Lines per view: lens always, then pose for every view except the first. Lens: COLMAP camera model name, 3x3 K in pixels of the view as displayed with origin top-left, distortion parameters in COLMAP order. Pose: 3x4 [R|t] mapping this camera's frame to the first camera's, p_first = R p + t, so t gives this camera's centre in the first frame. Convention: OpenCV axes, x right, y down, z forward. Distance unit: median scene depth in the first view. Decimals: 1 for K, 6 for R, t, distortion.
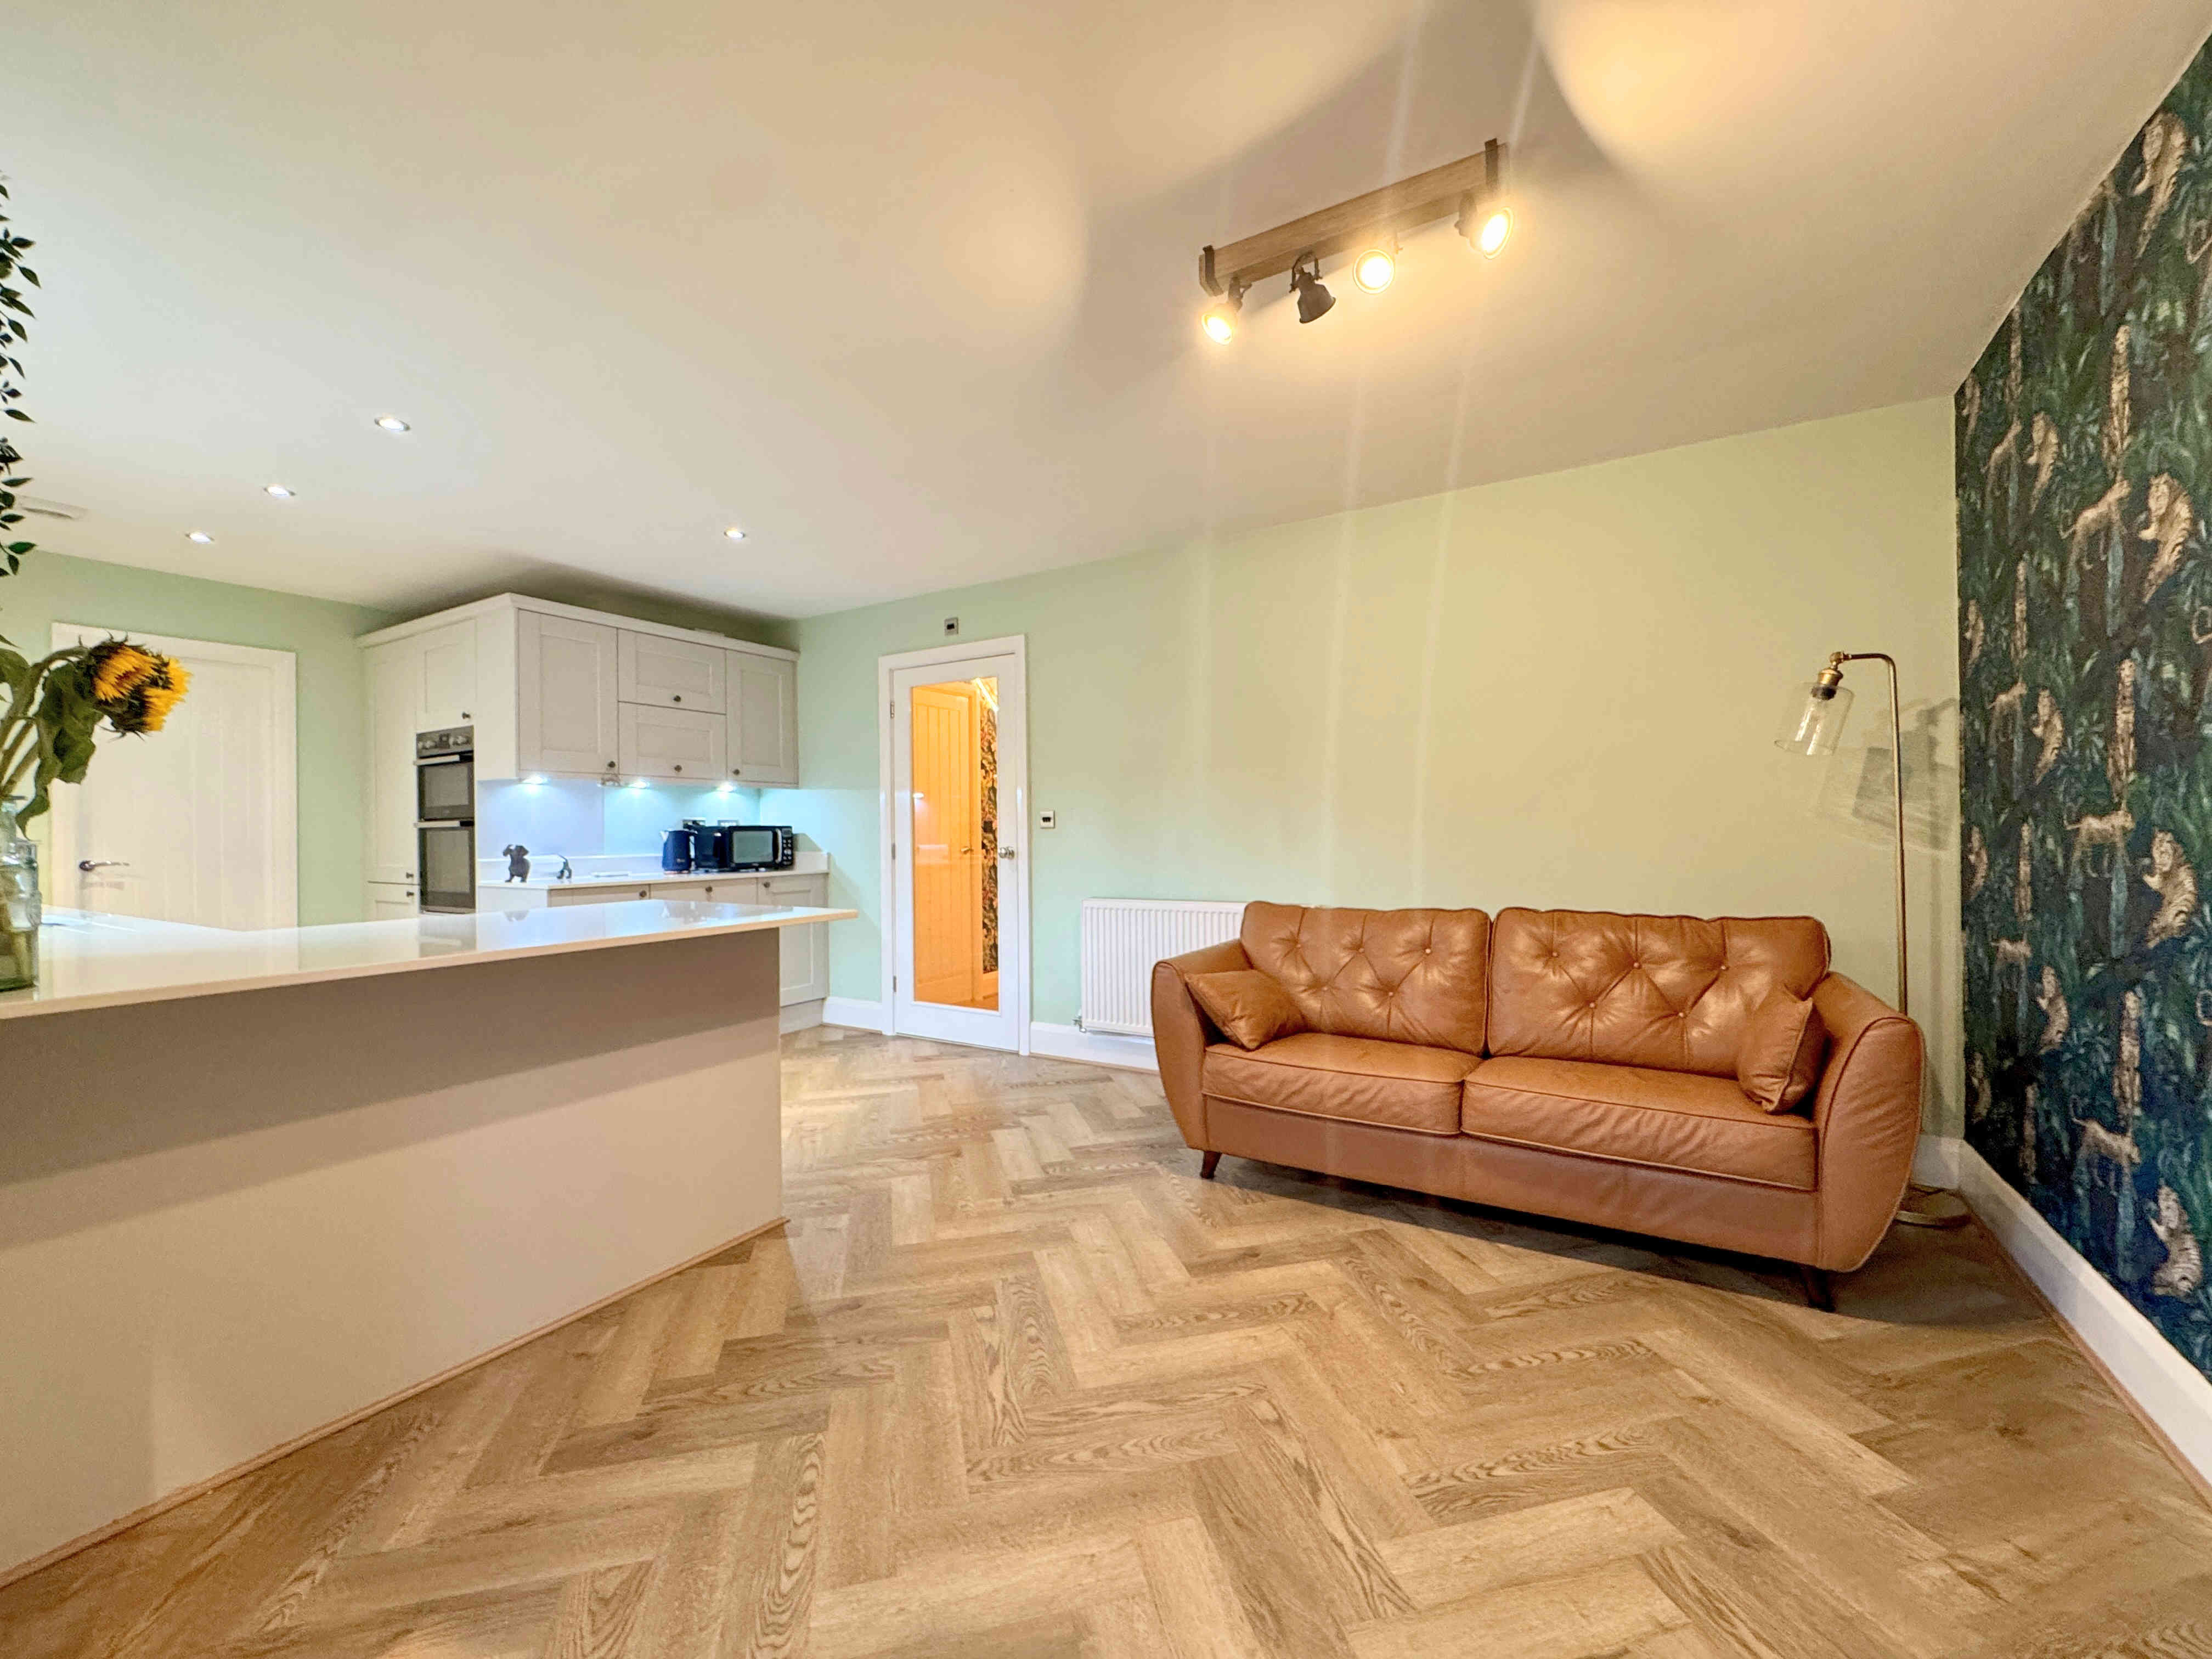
lens RADIAL K [[882.5, 0, 1100.4], [0, 882.5, 828.0], [0, 0, 1]] dist [-0.002663, -0.000100]
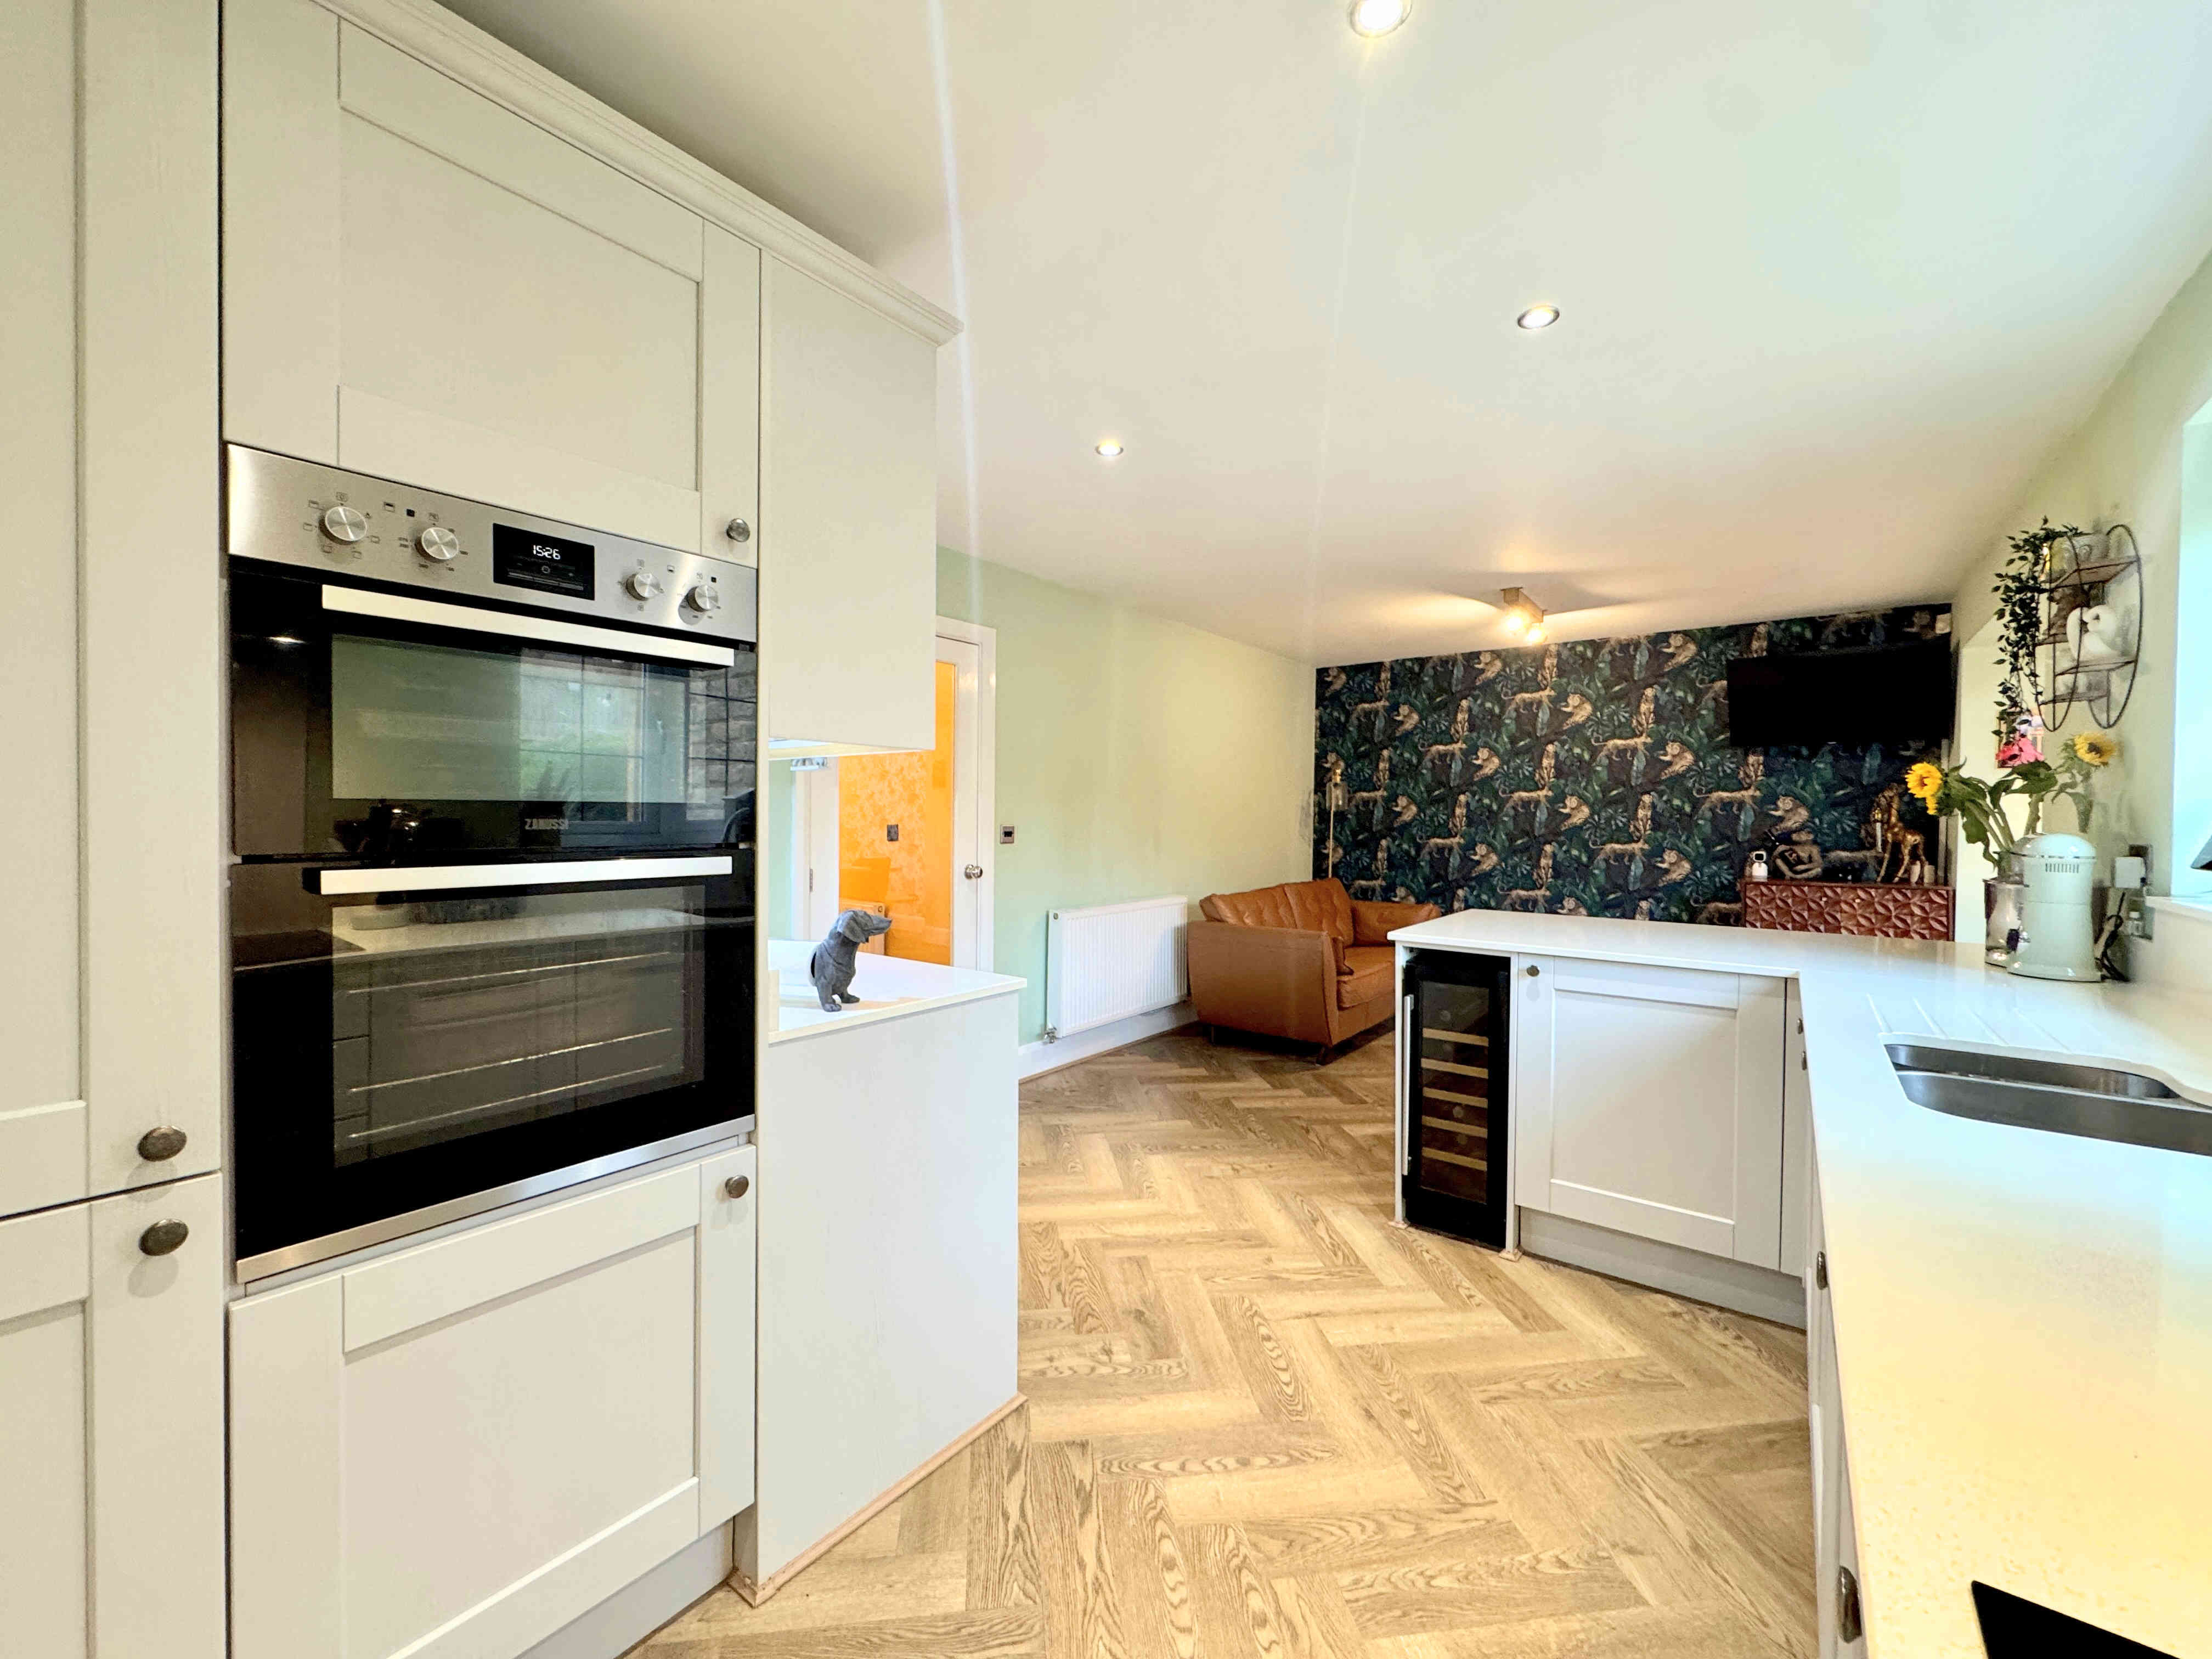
lens RADIAL K [[882.5, 0, 1104.3], [0, 882.5, 826.4], [0, 0, 1]] dist [-0.002663, -0.000100]
pose [[0.115997, -0.000175, 0.993250, -1.262867], [-0.012000, 0.999927, 0.001577, -0.026670], [-0.993177, -0.012102, 0.115986, 1.015900]]
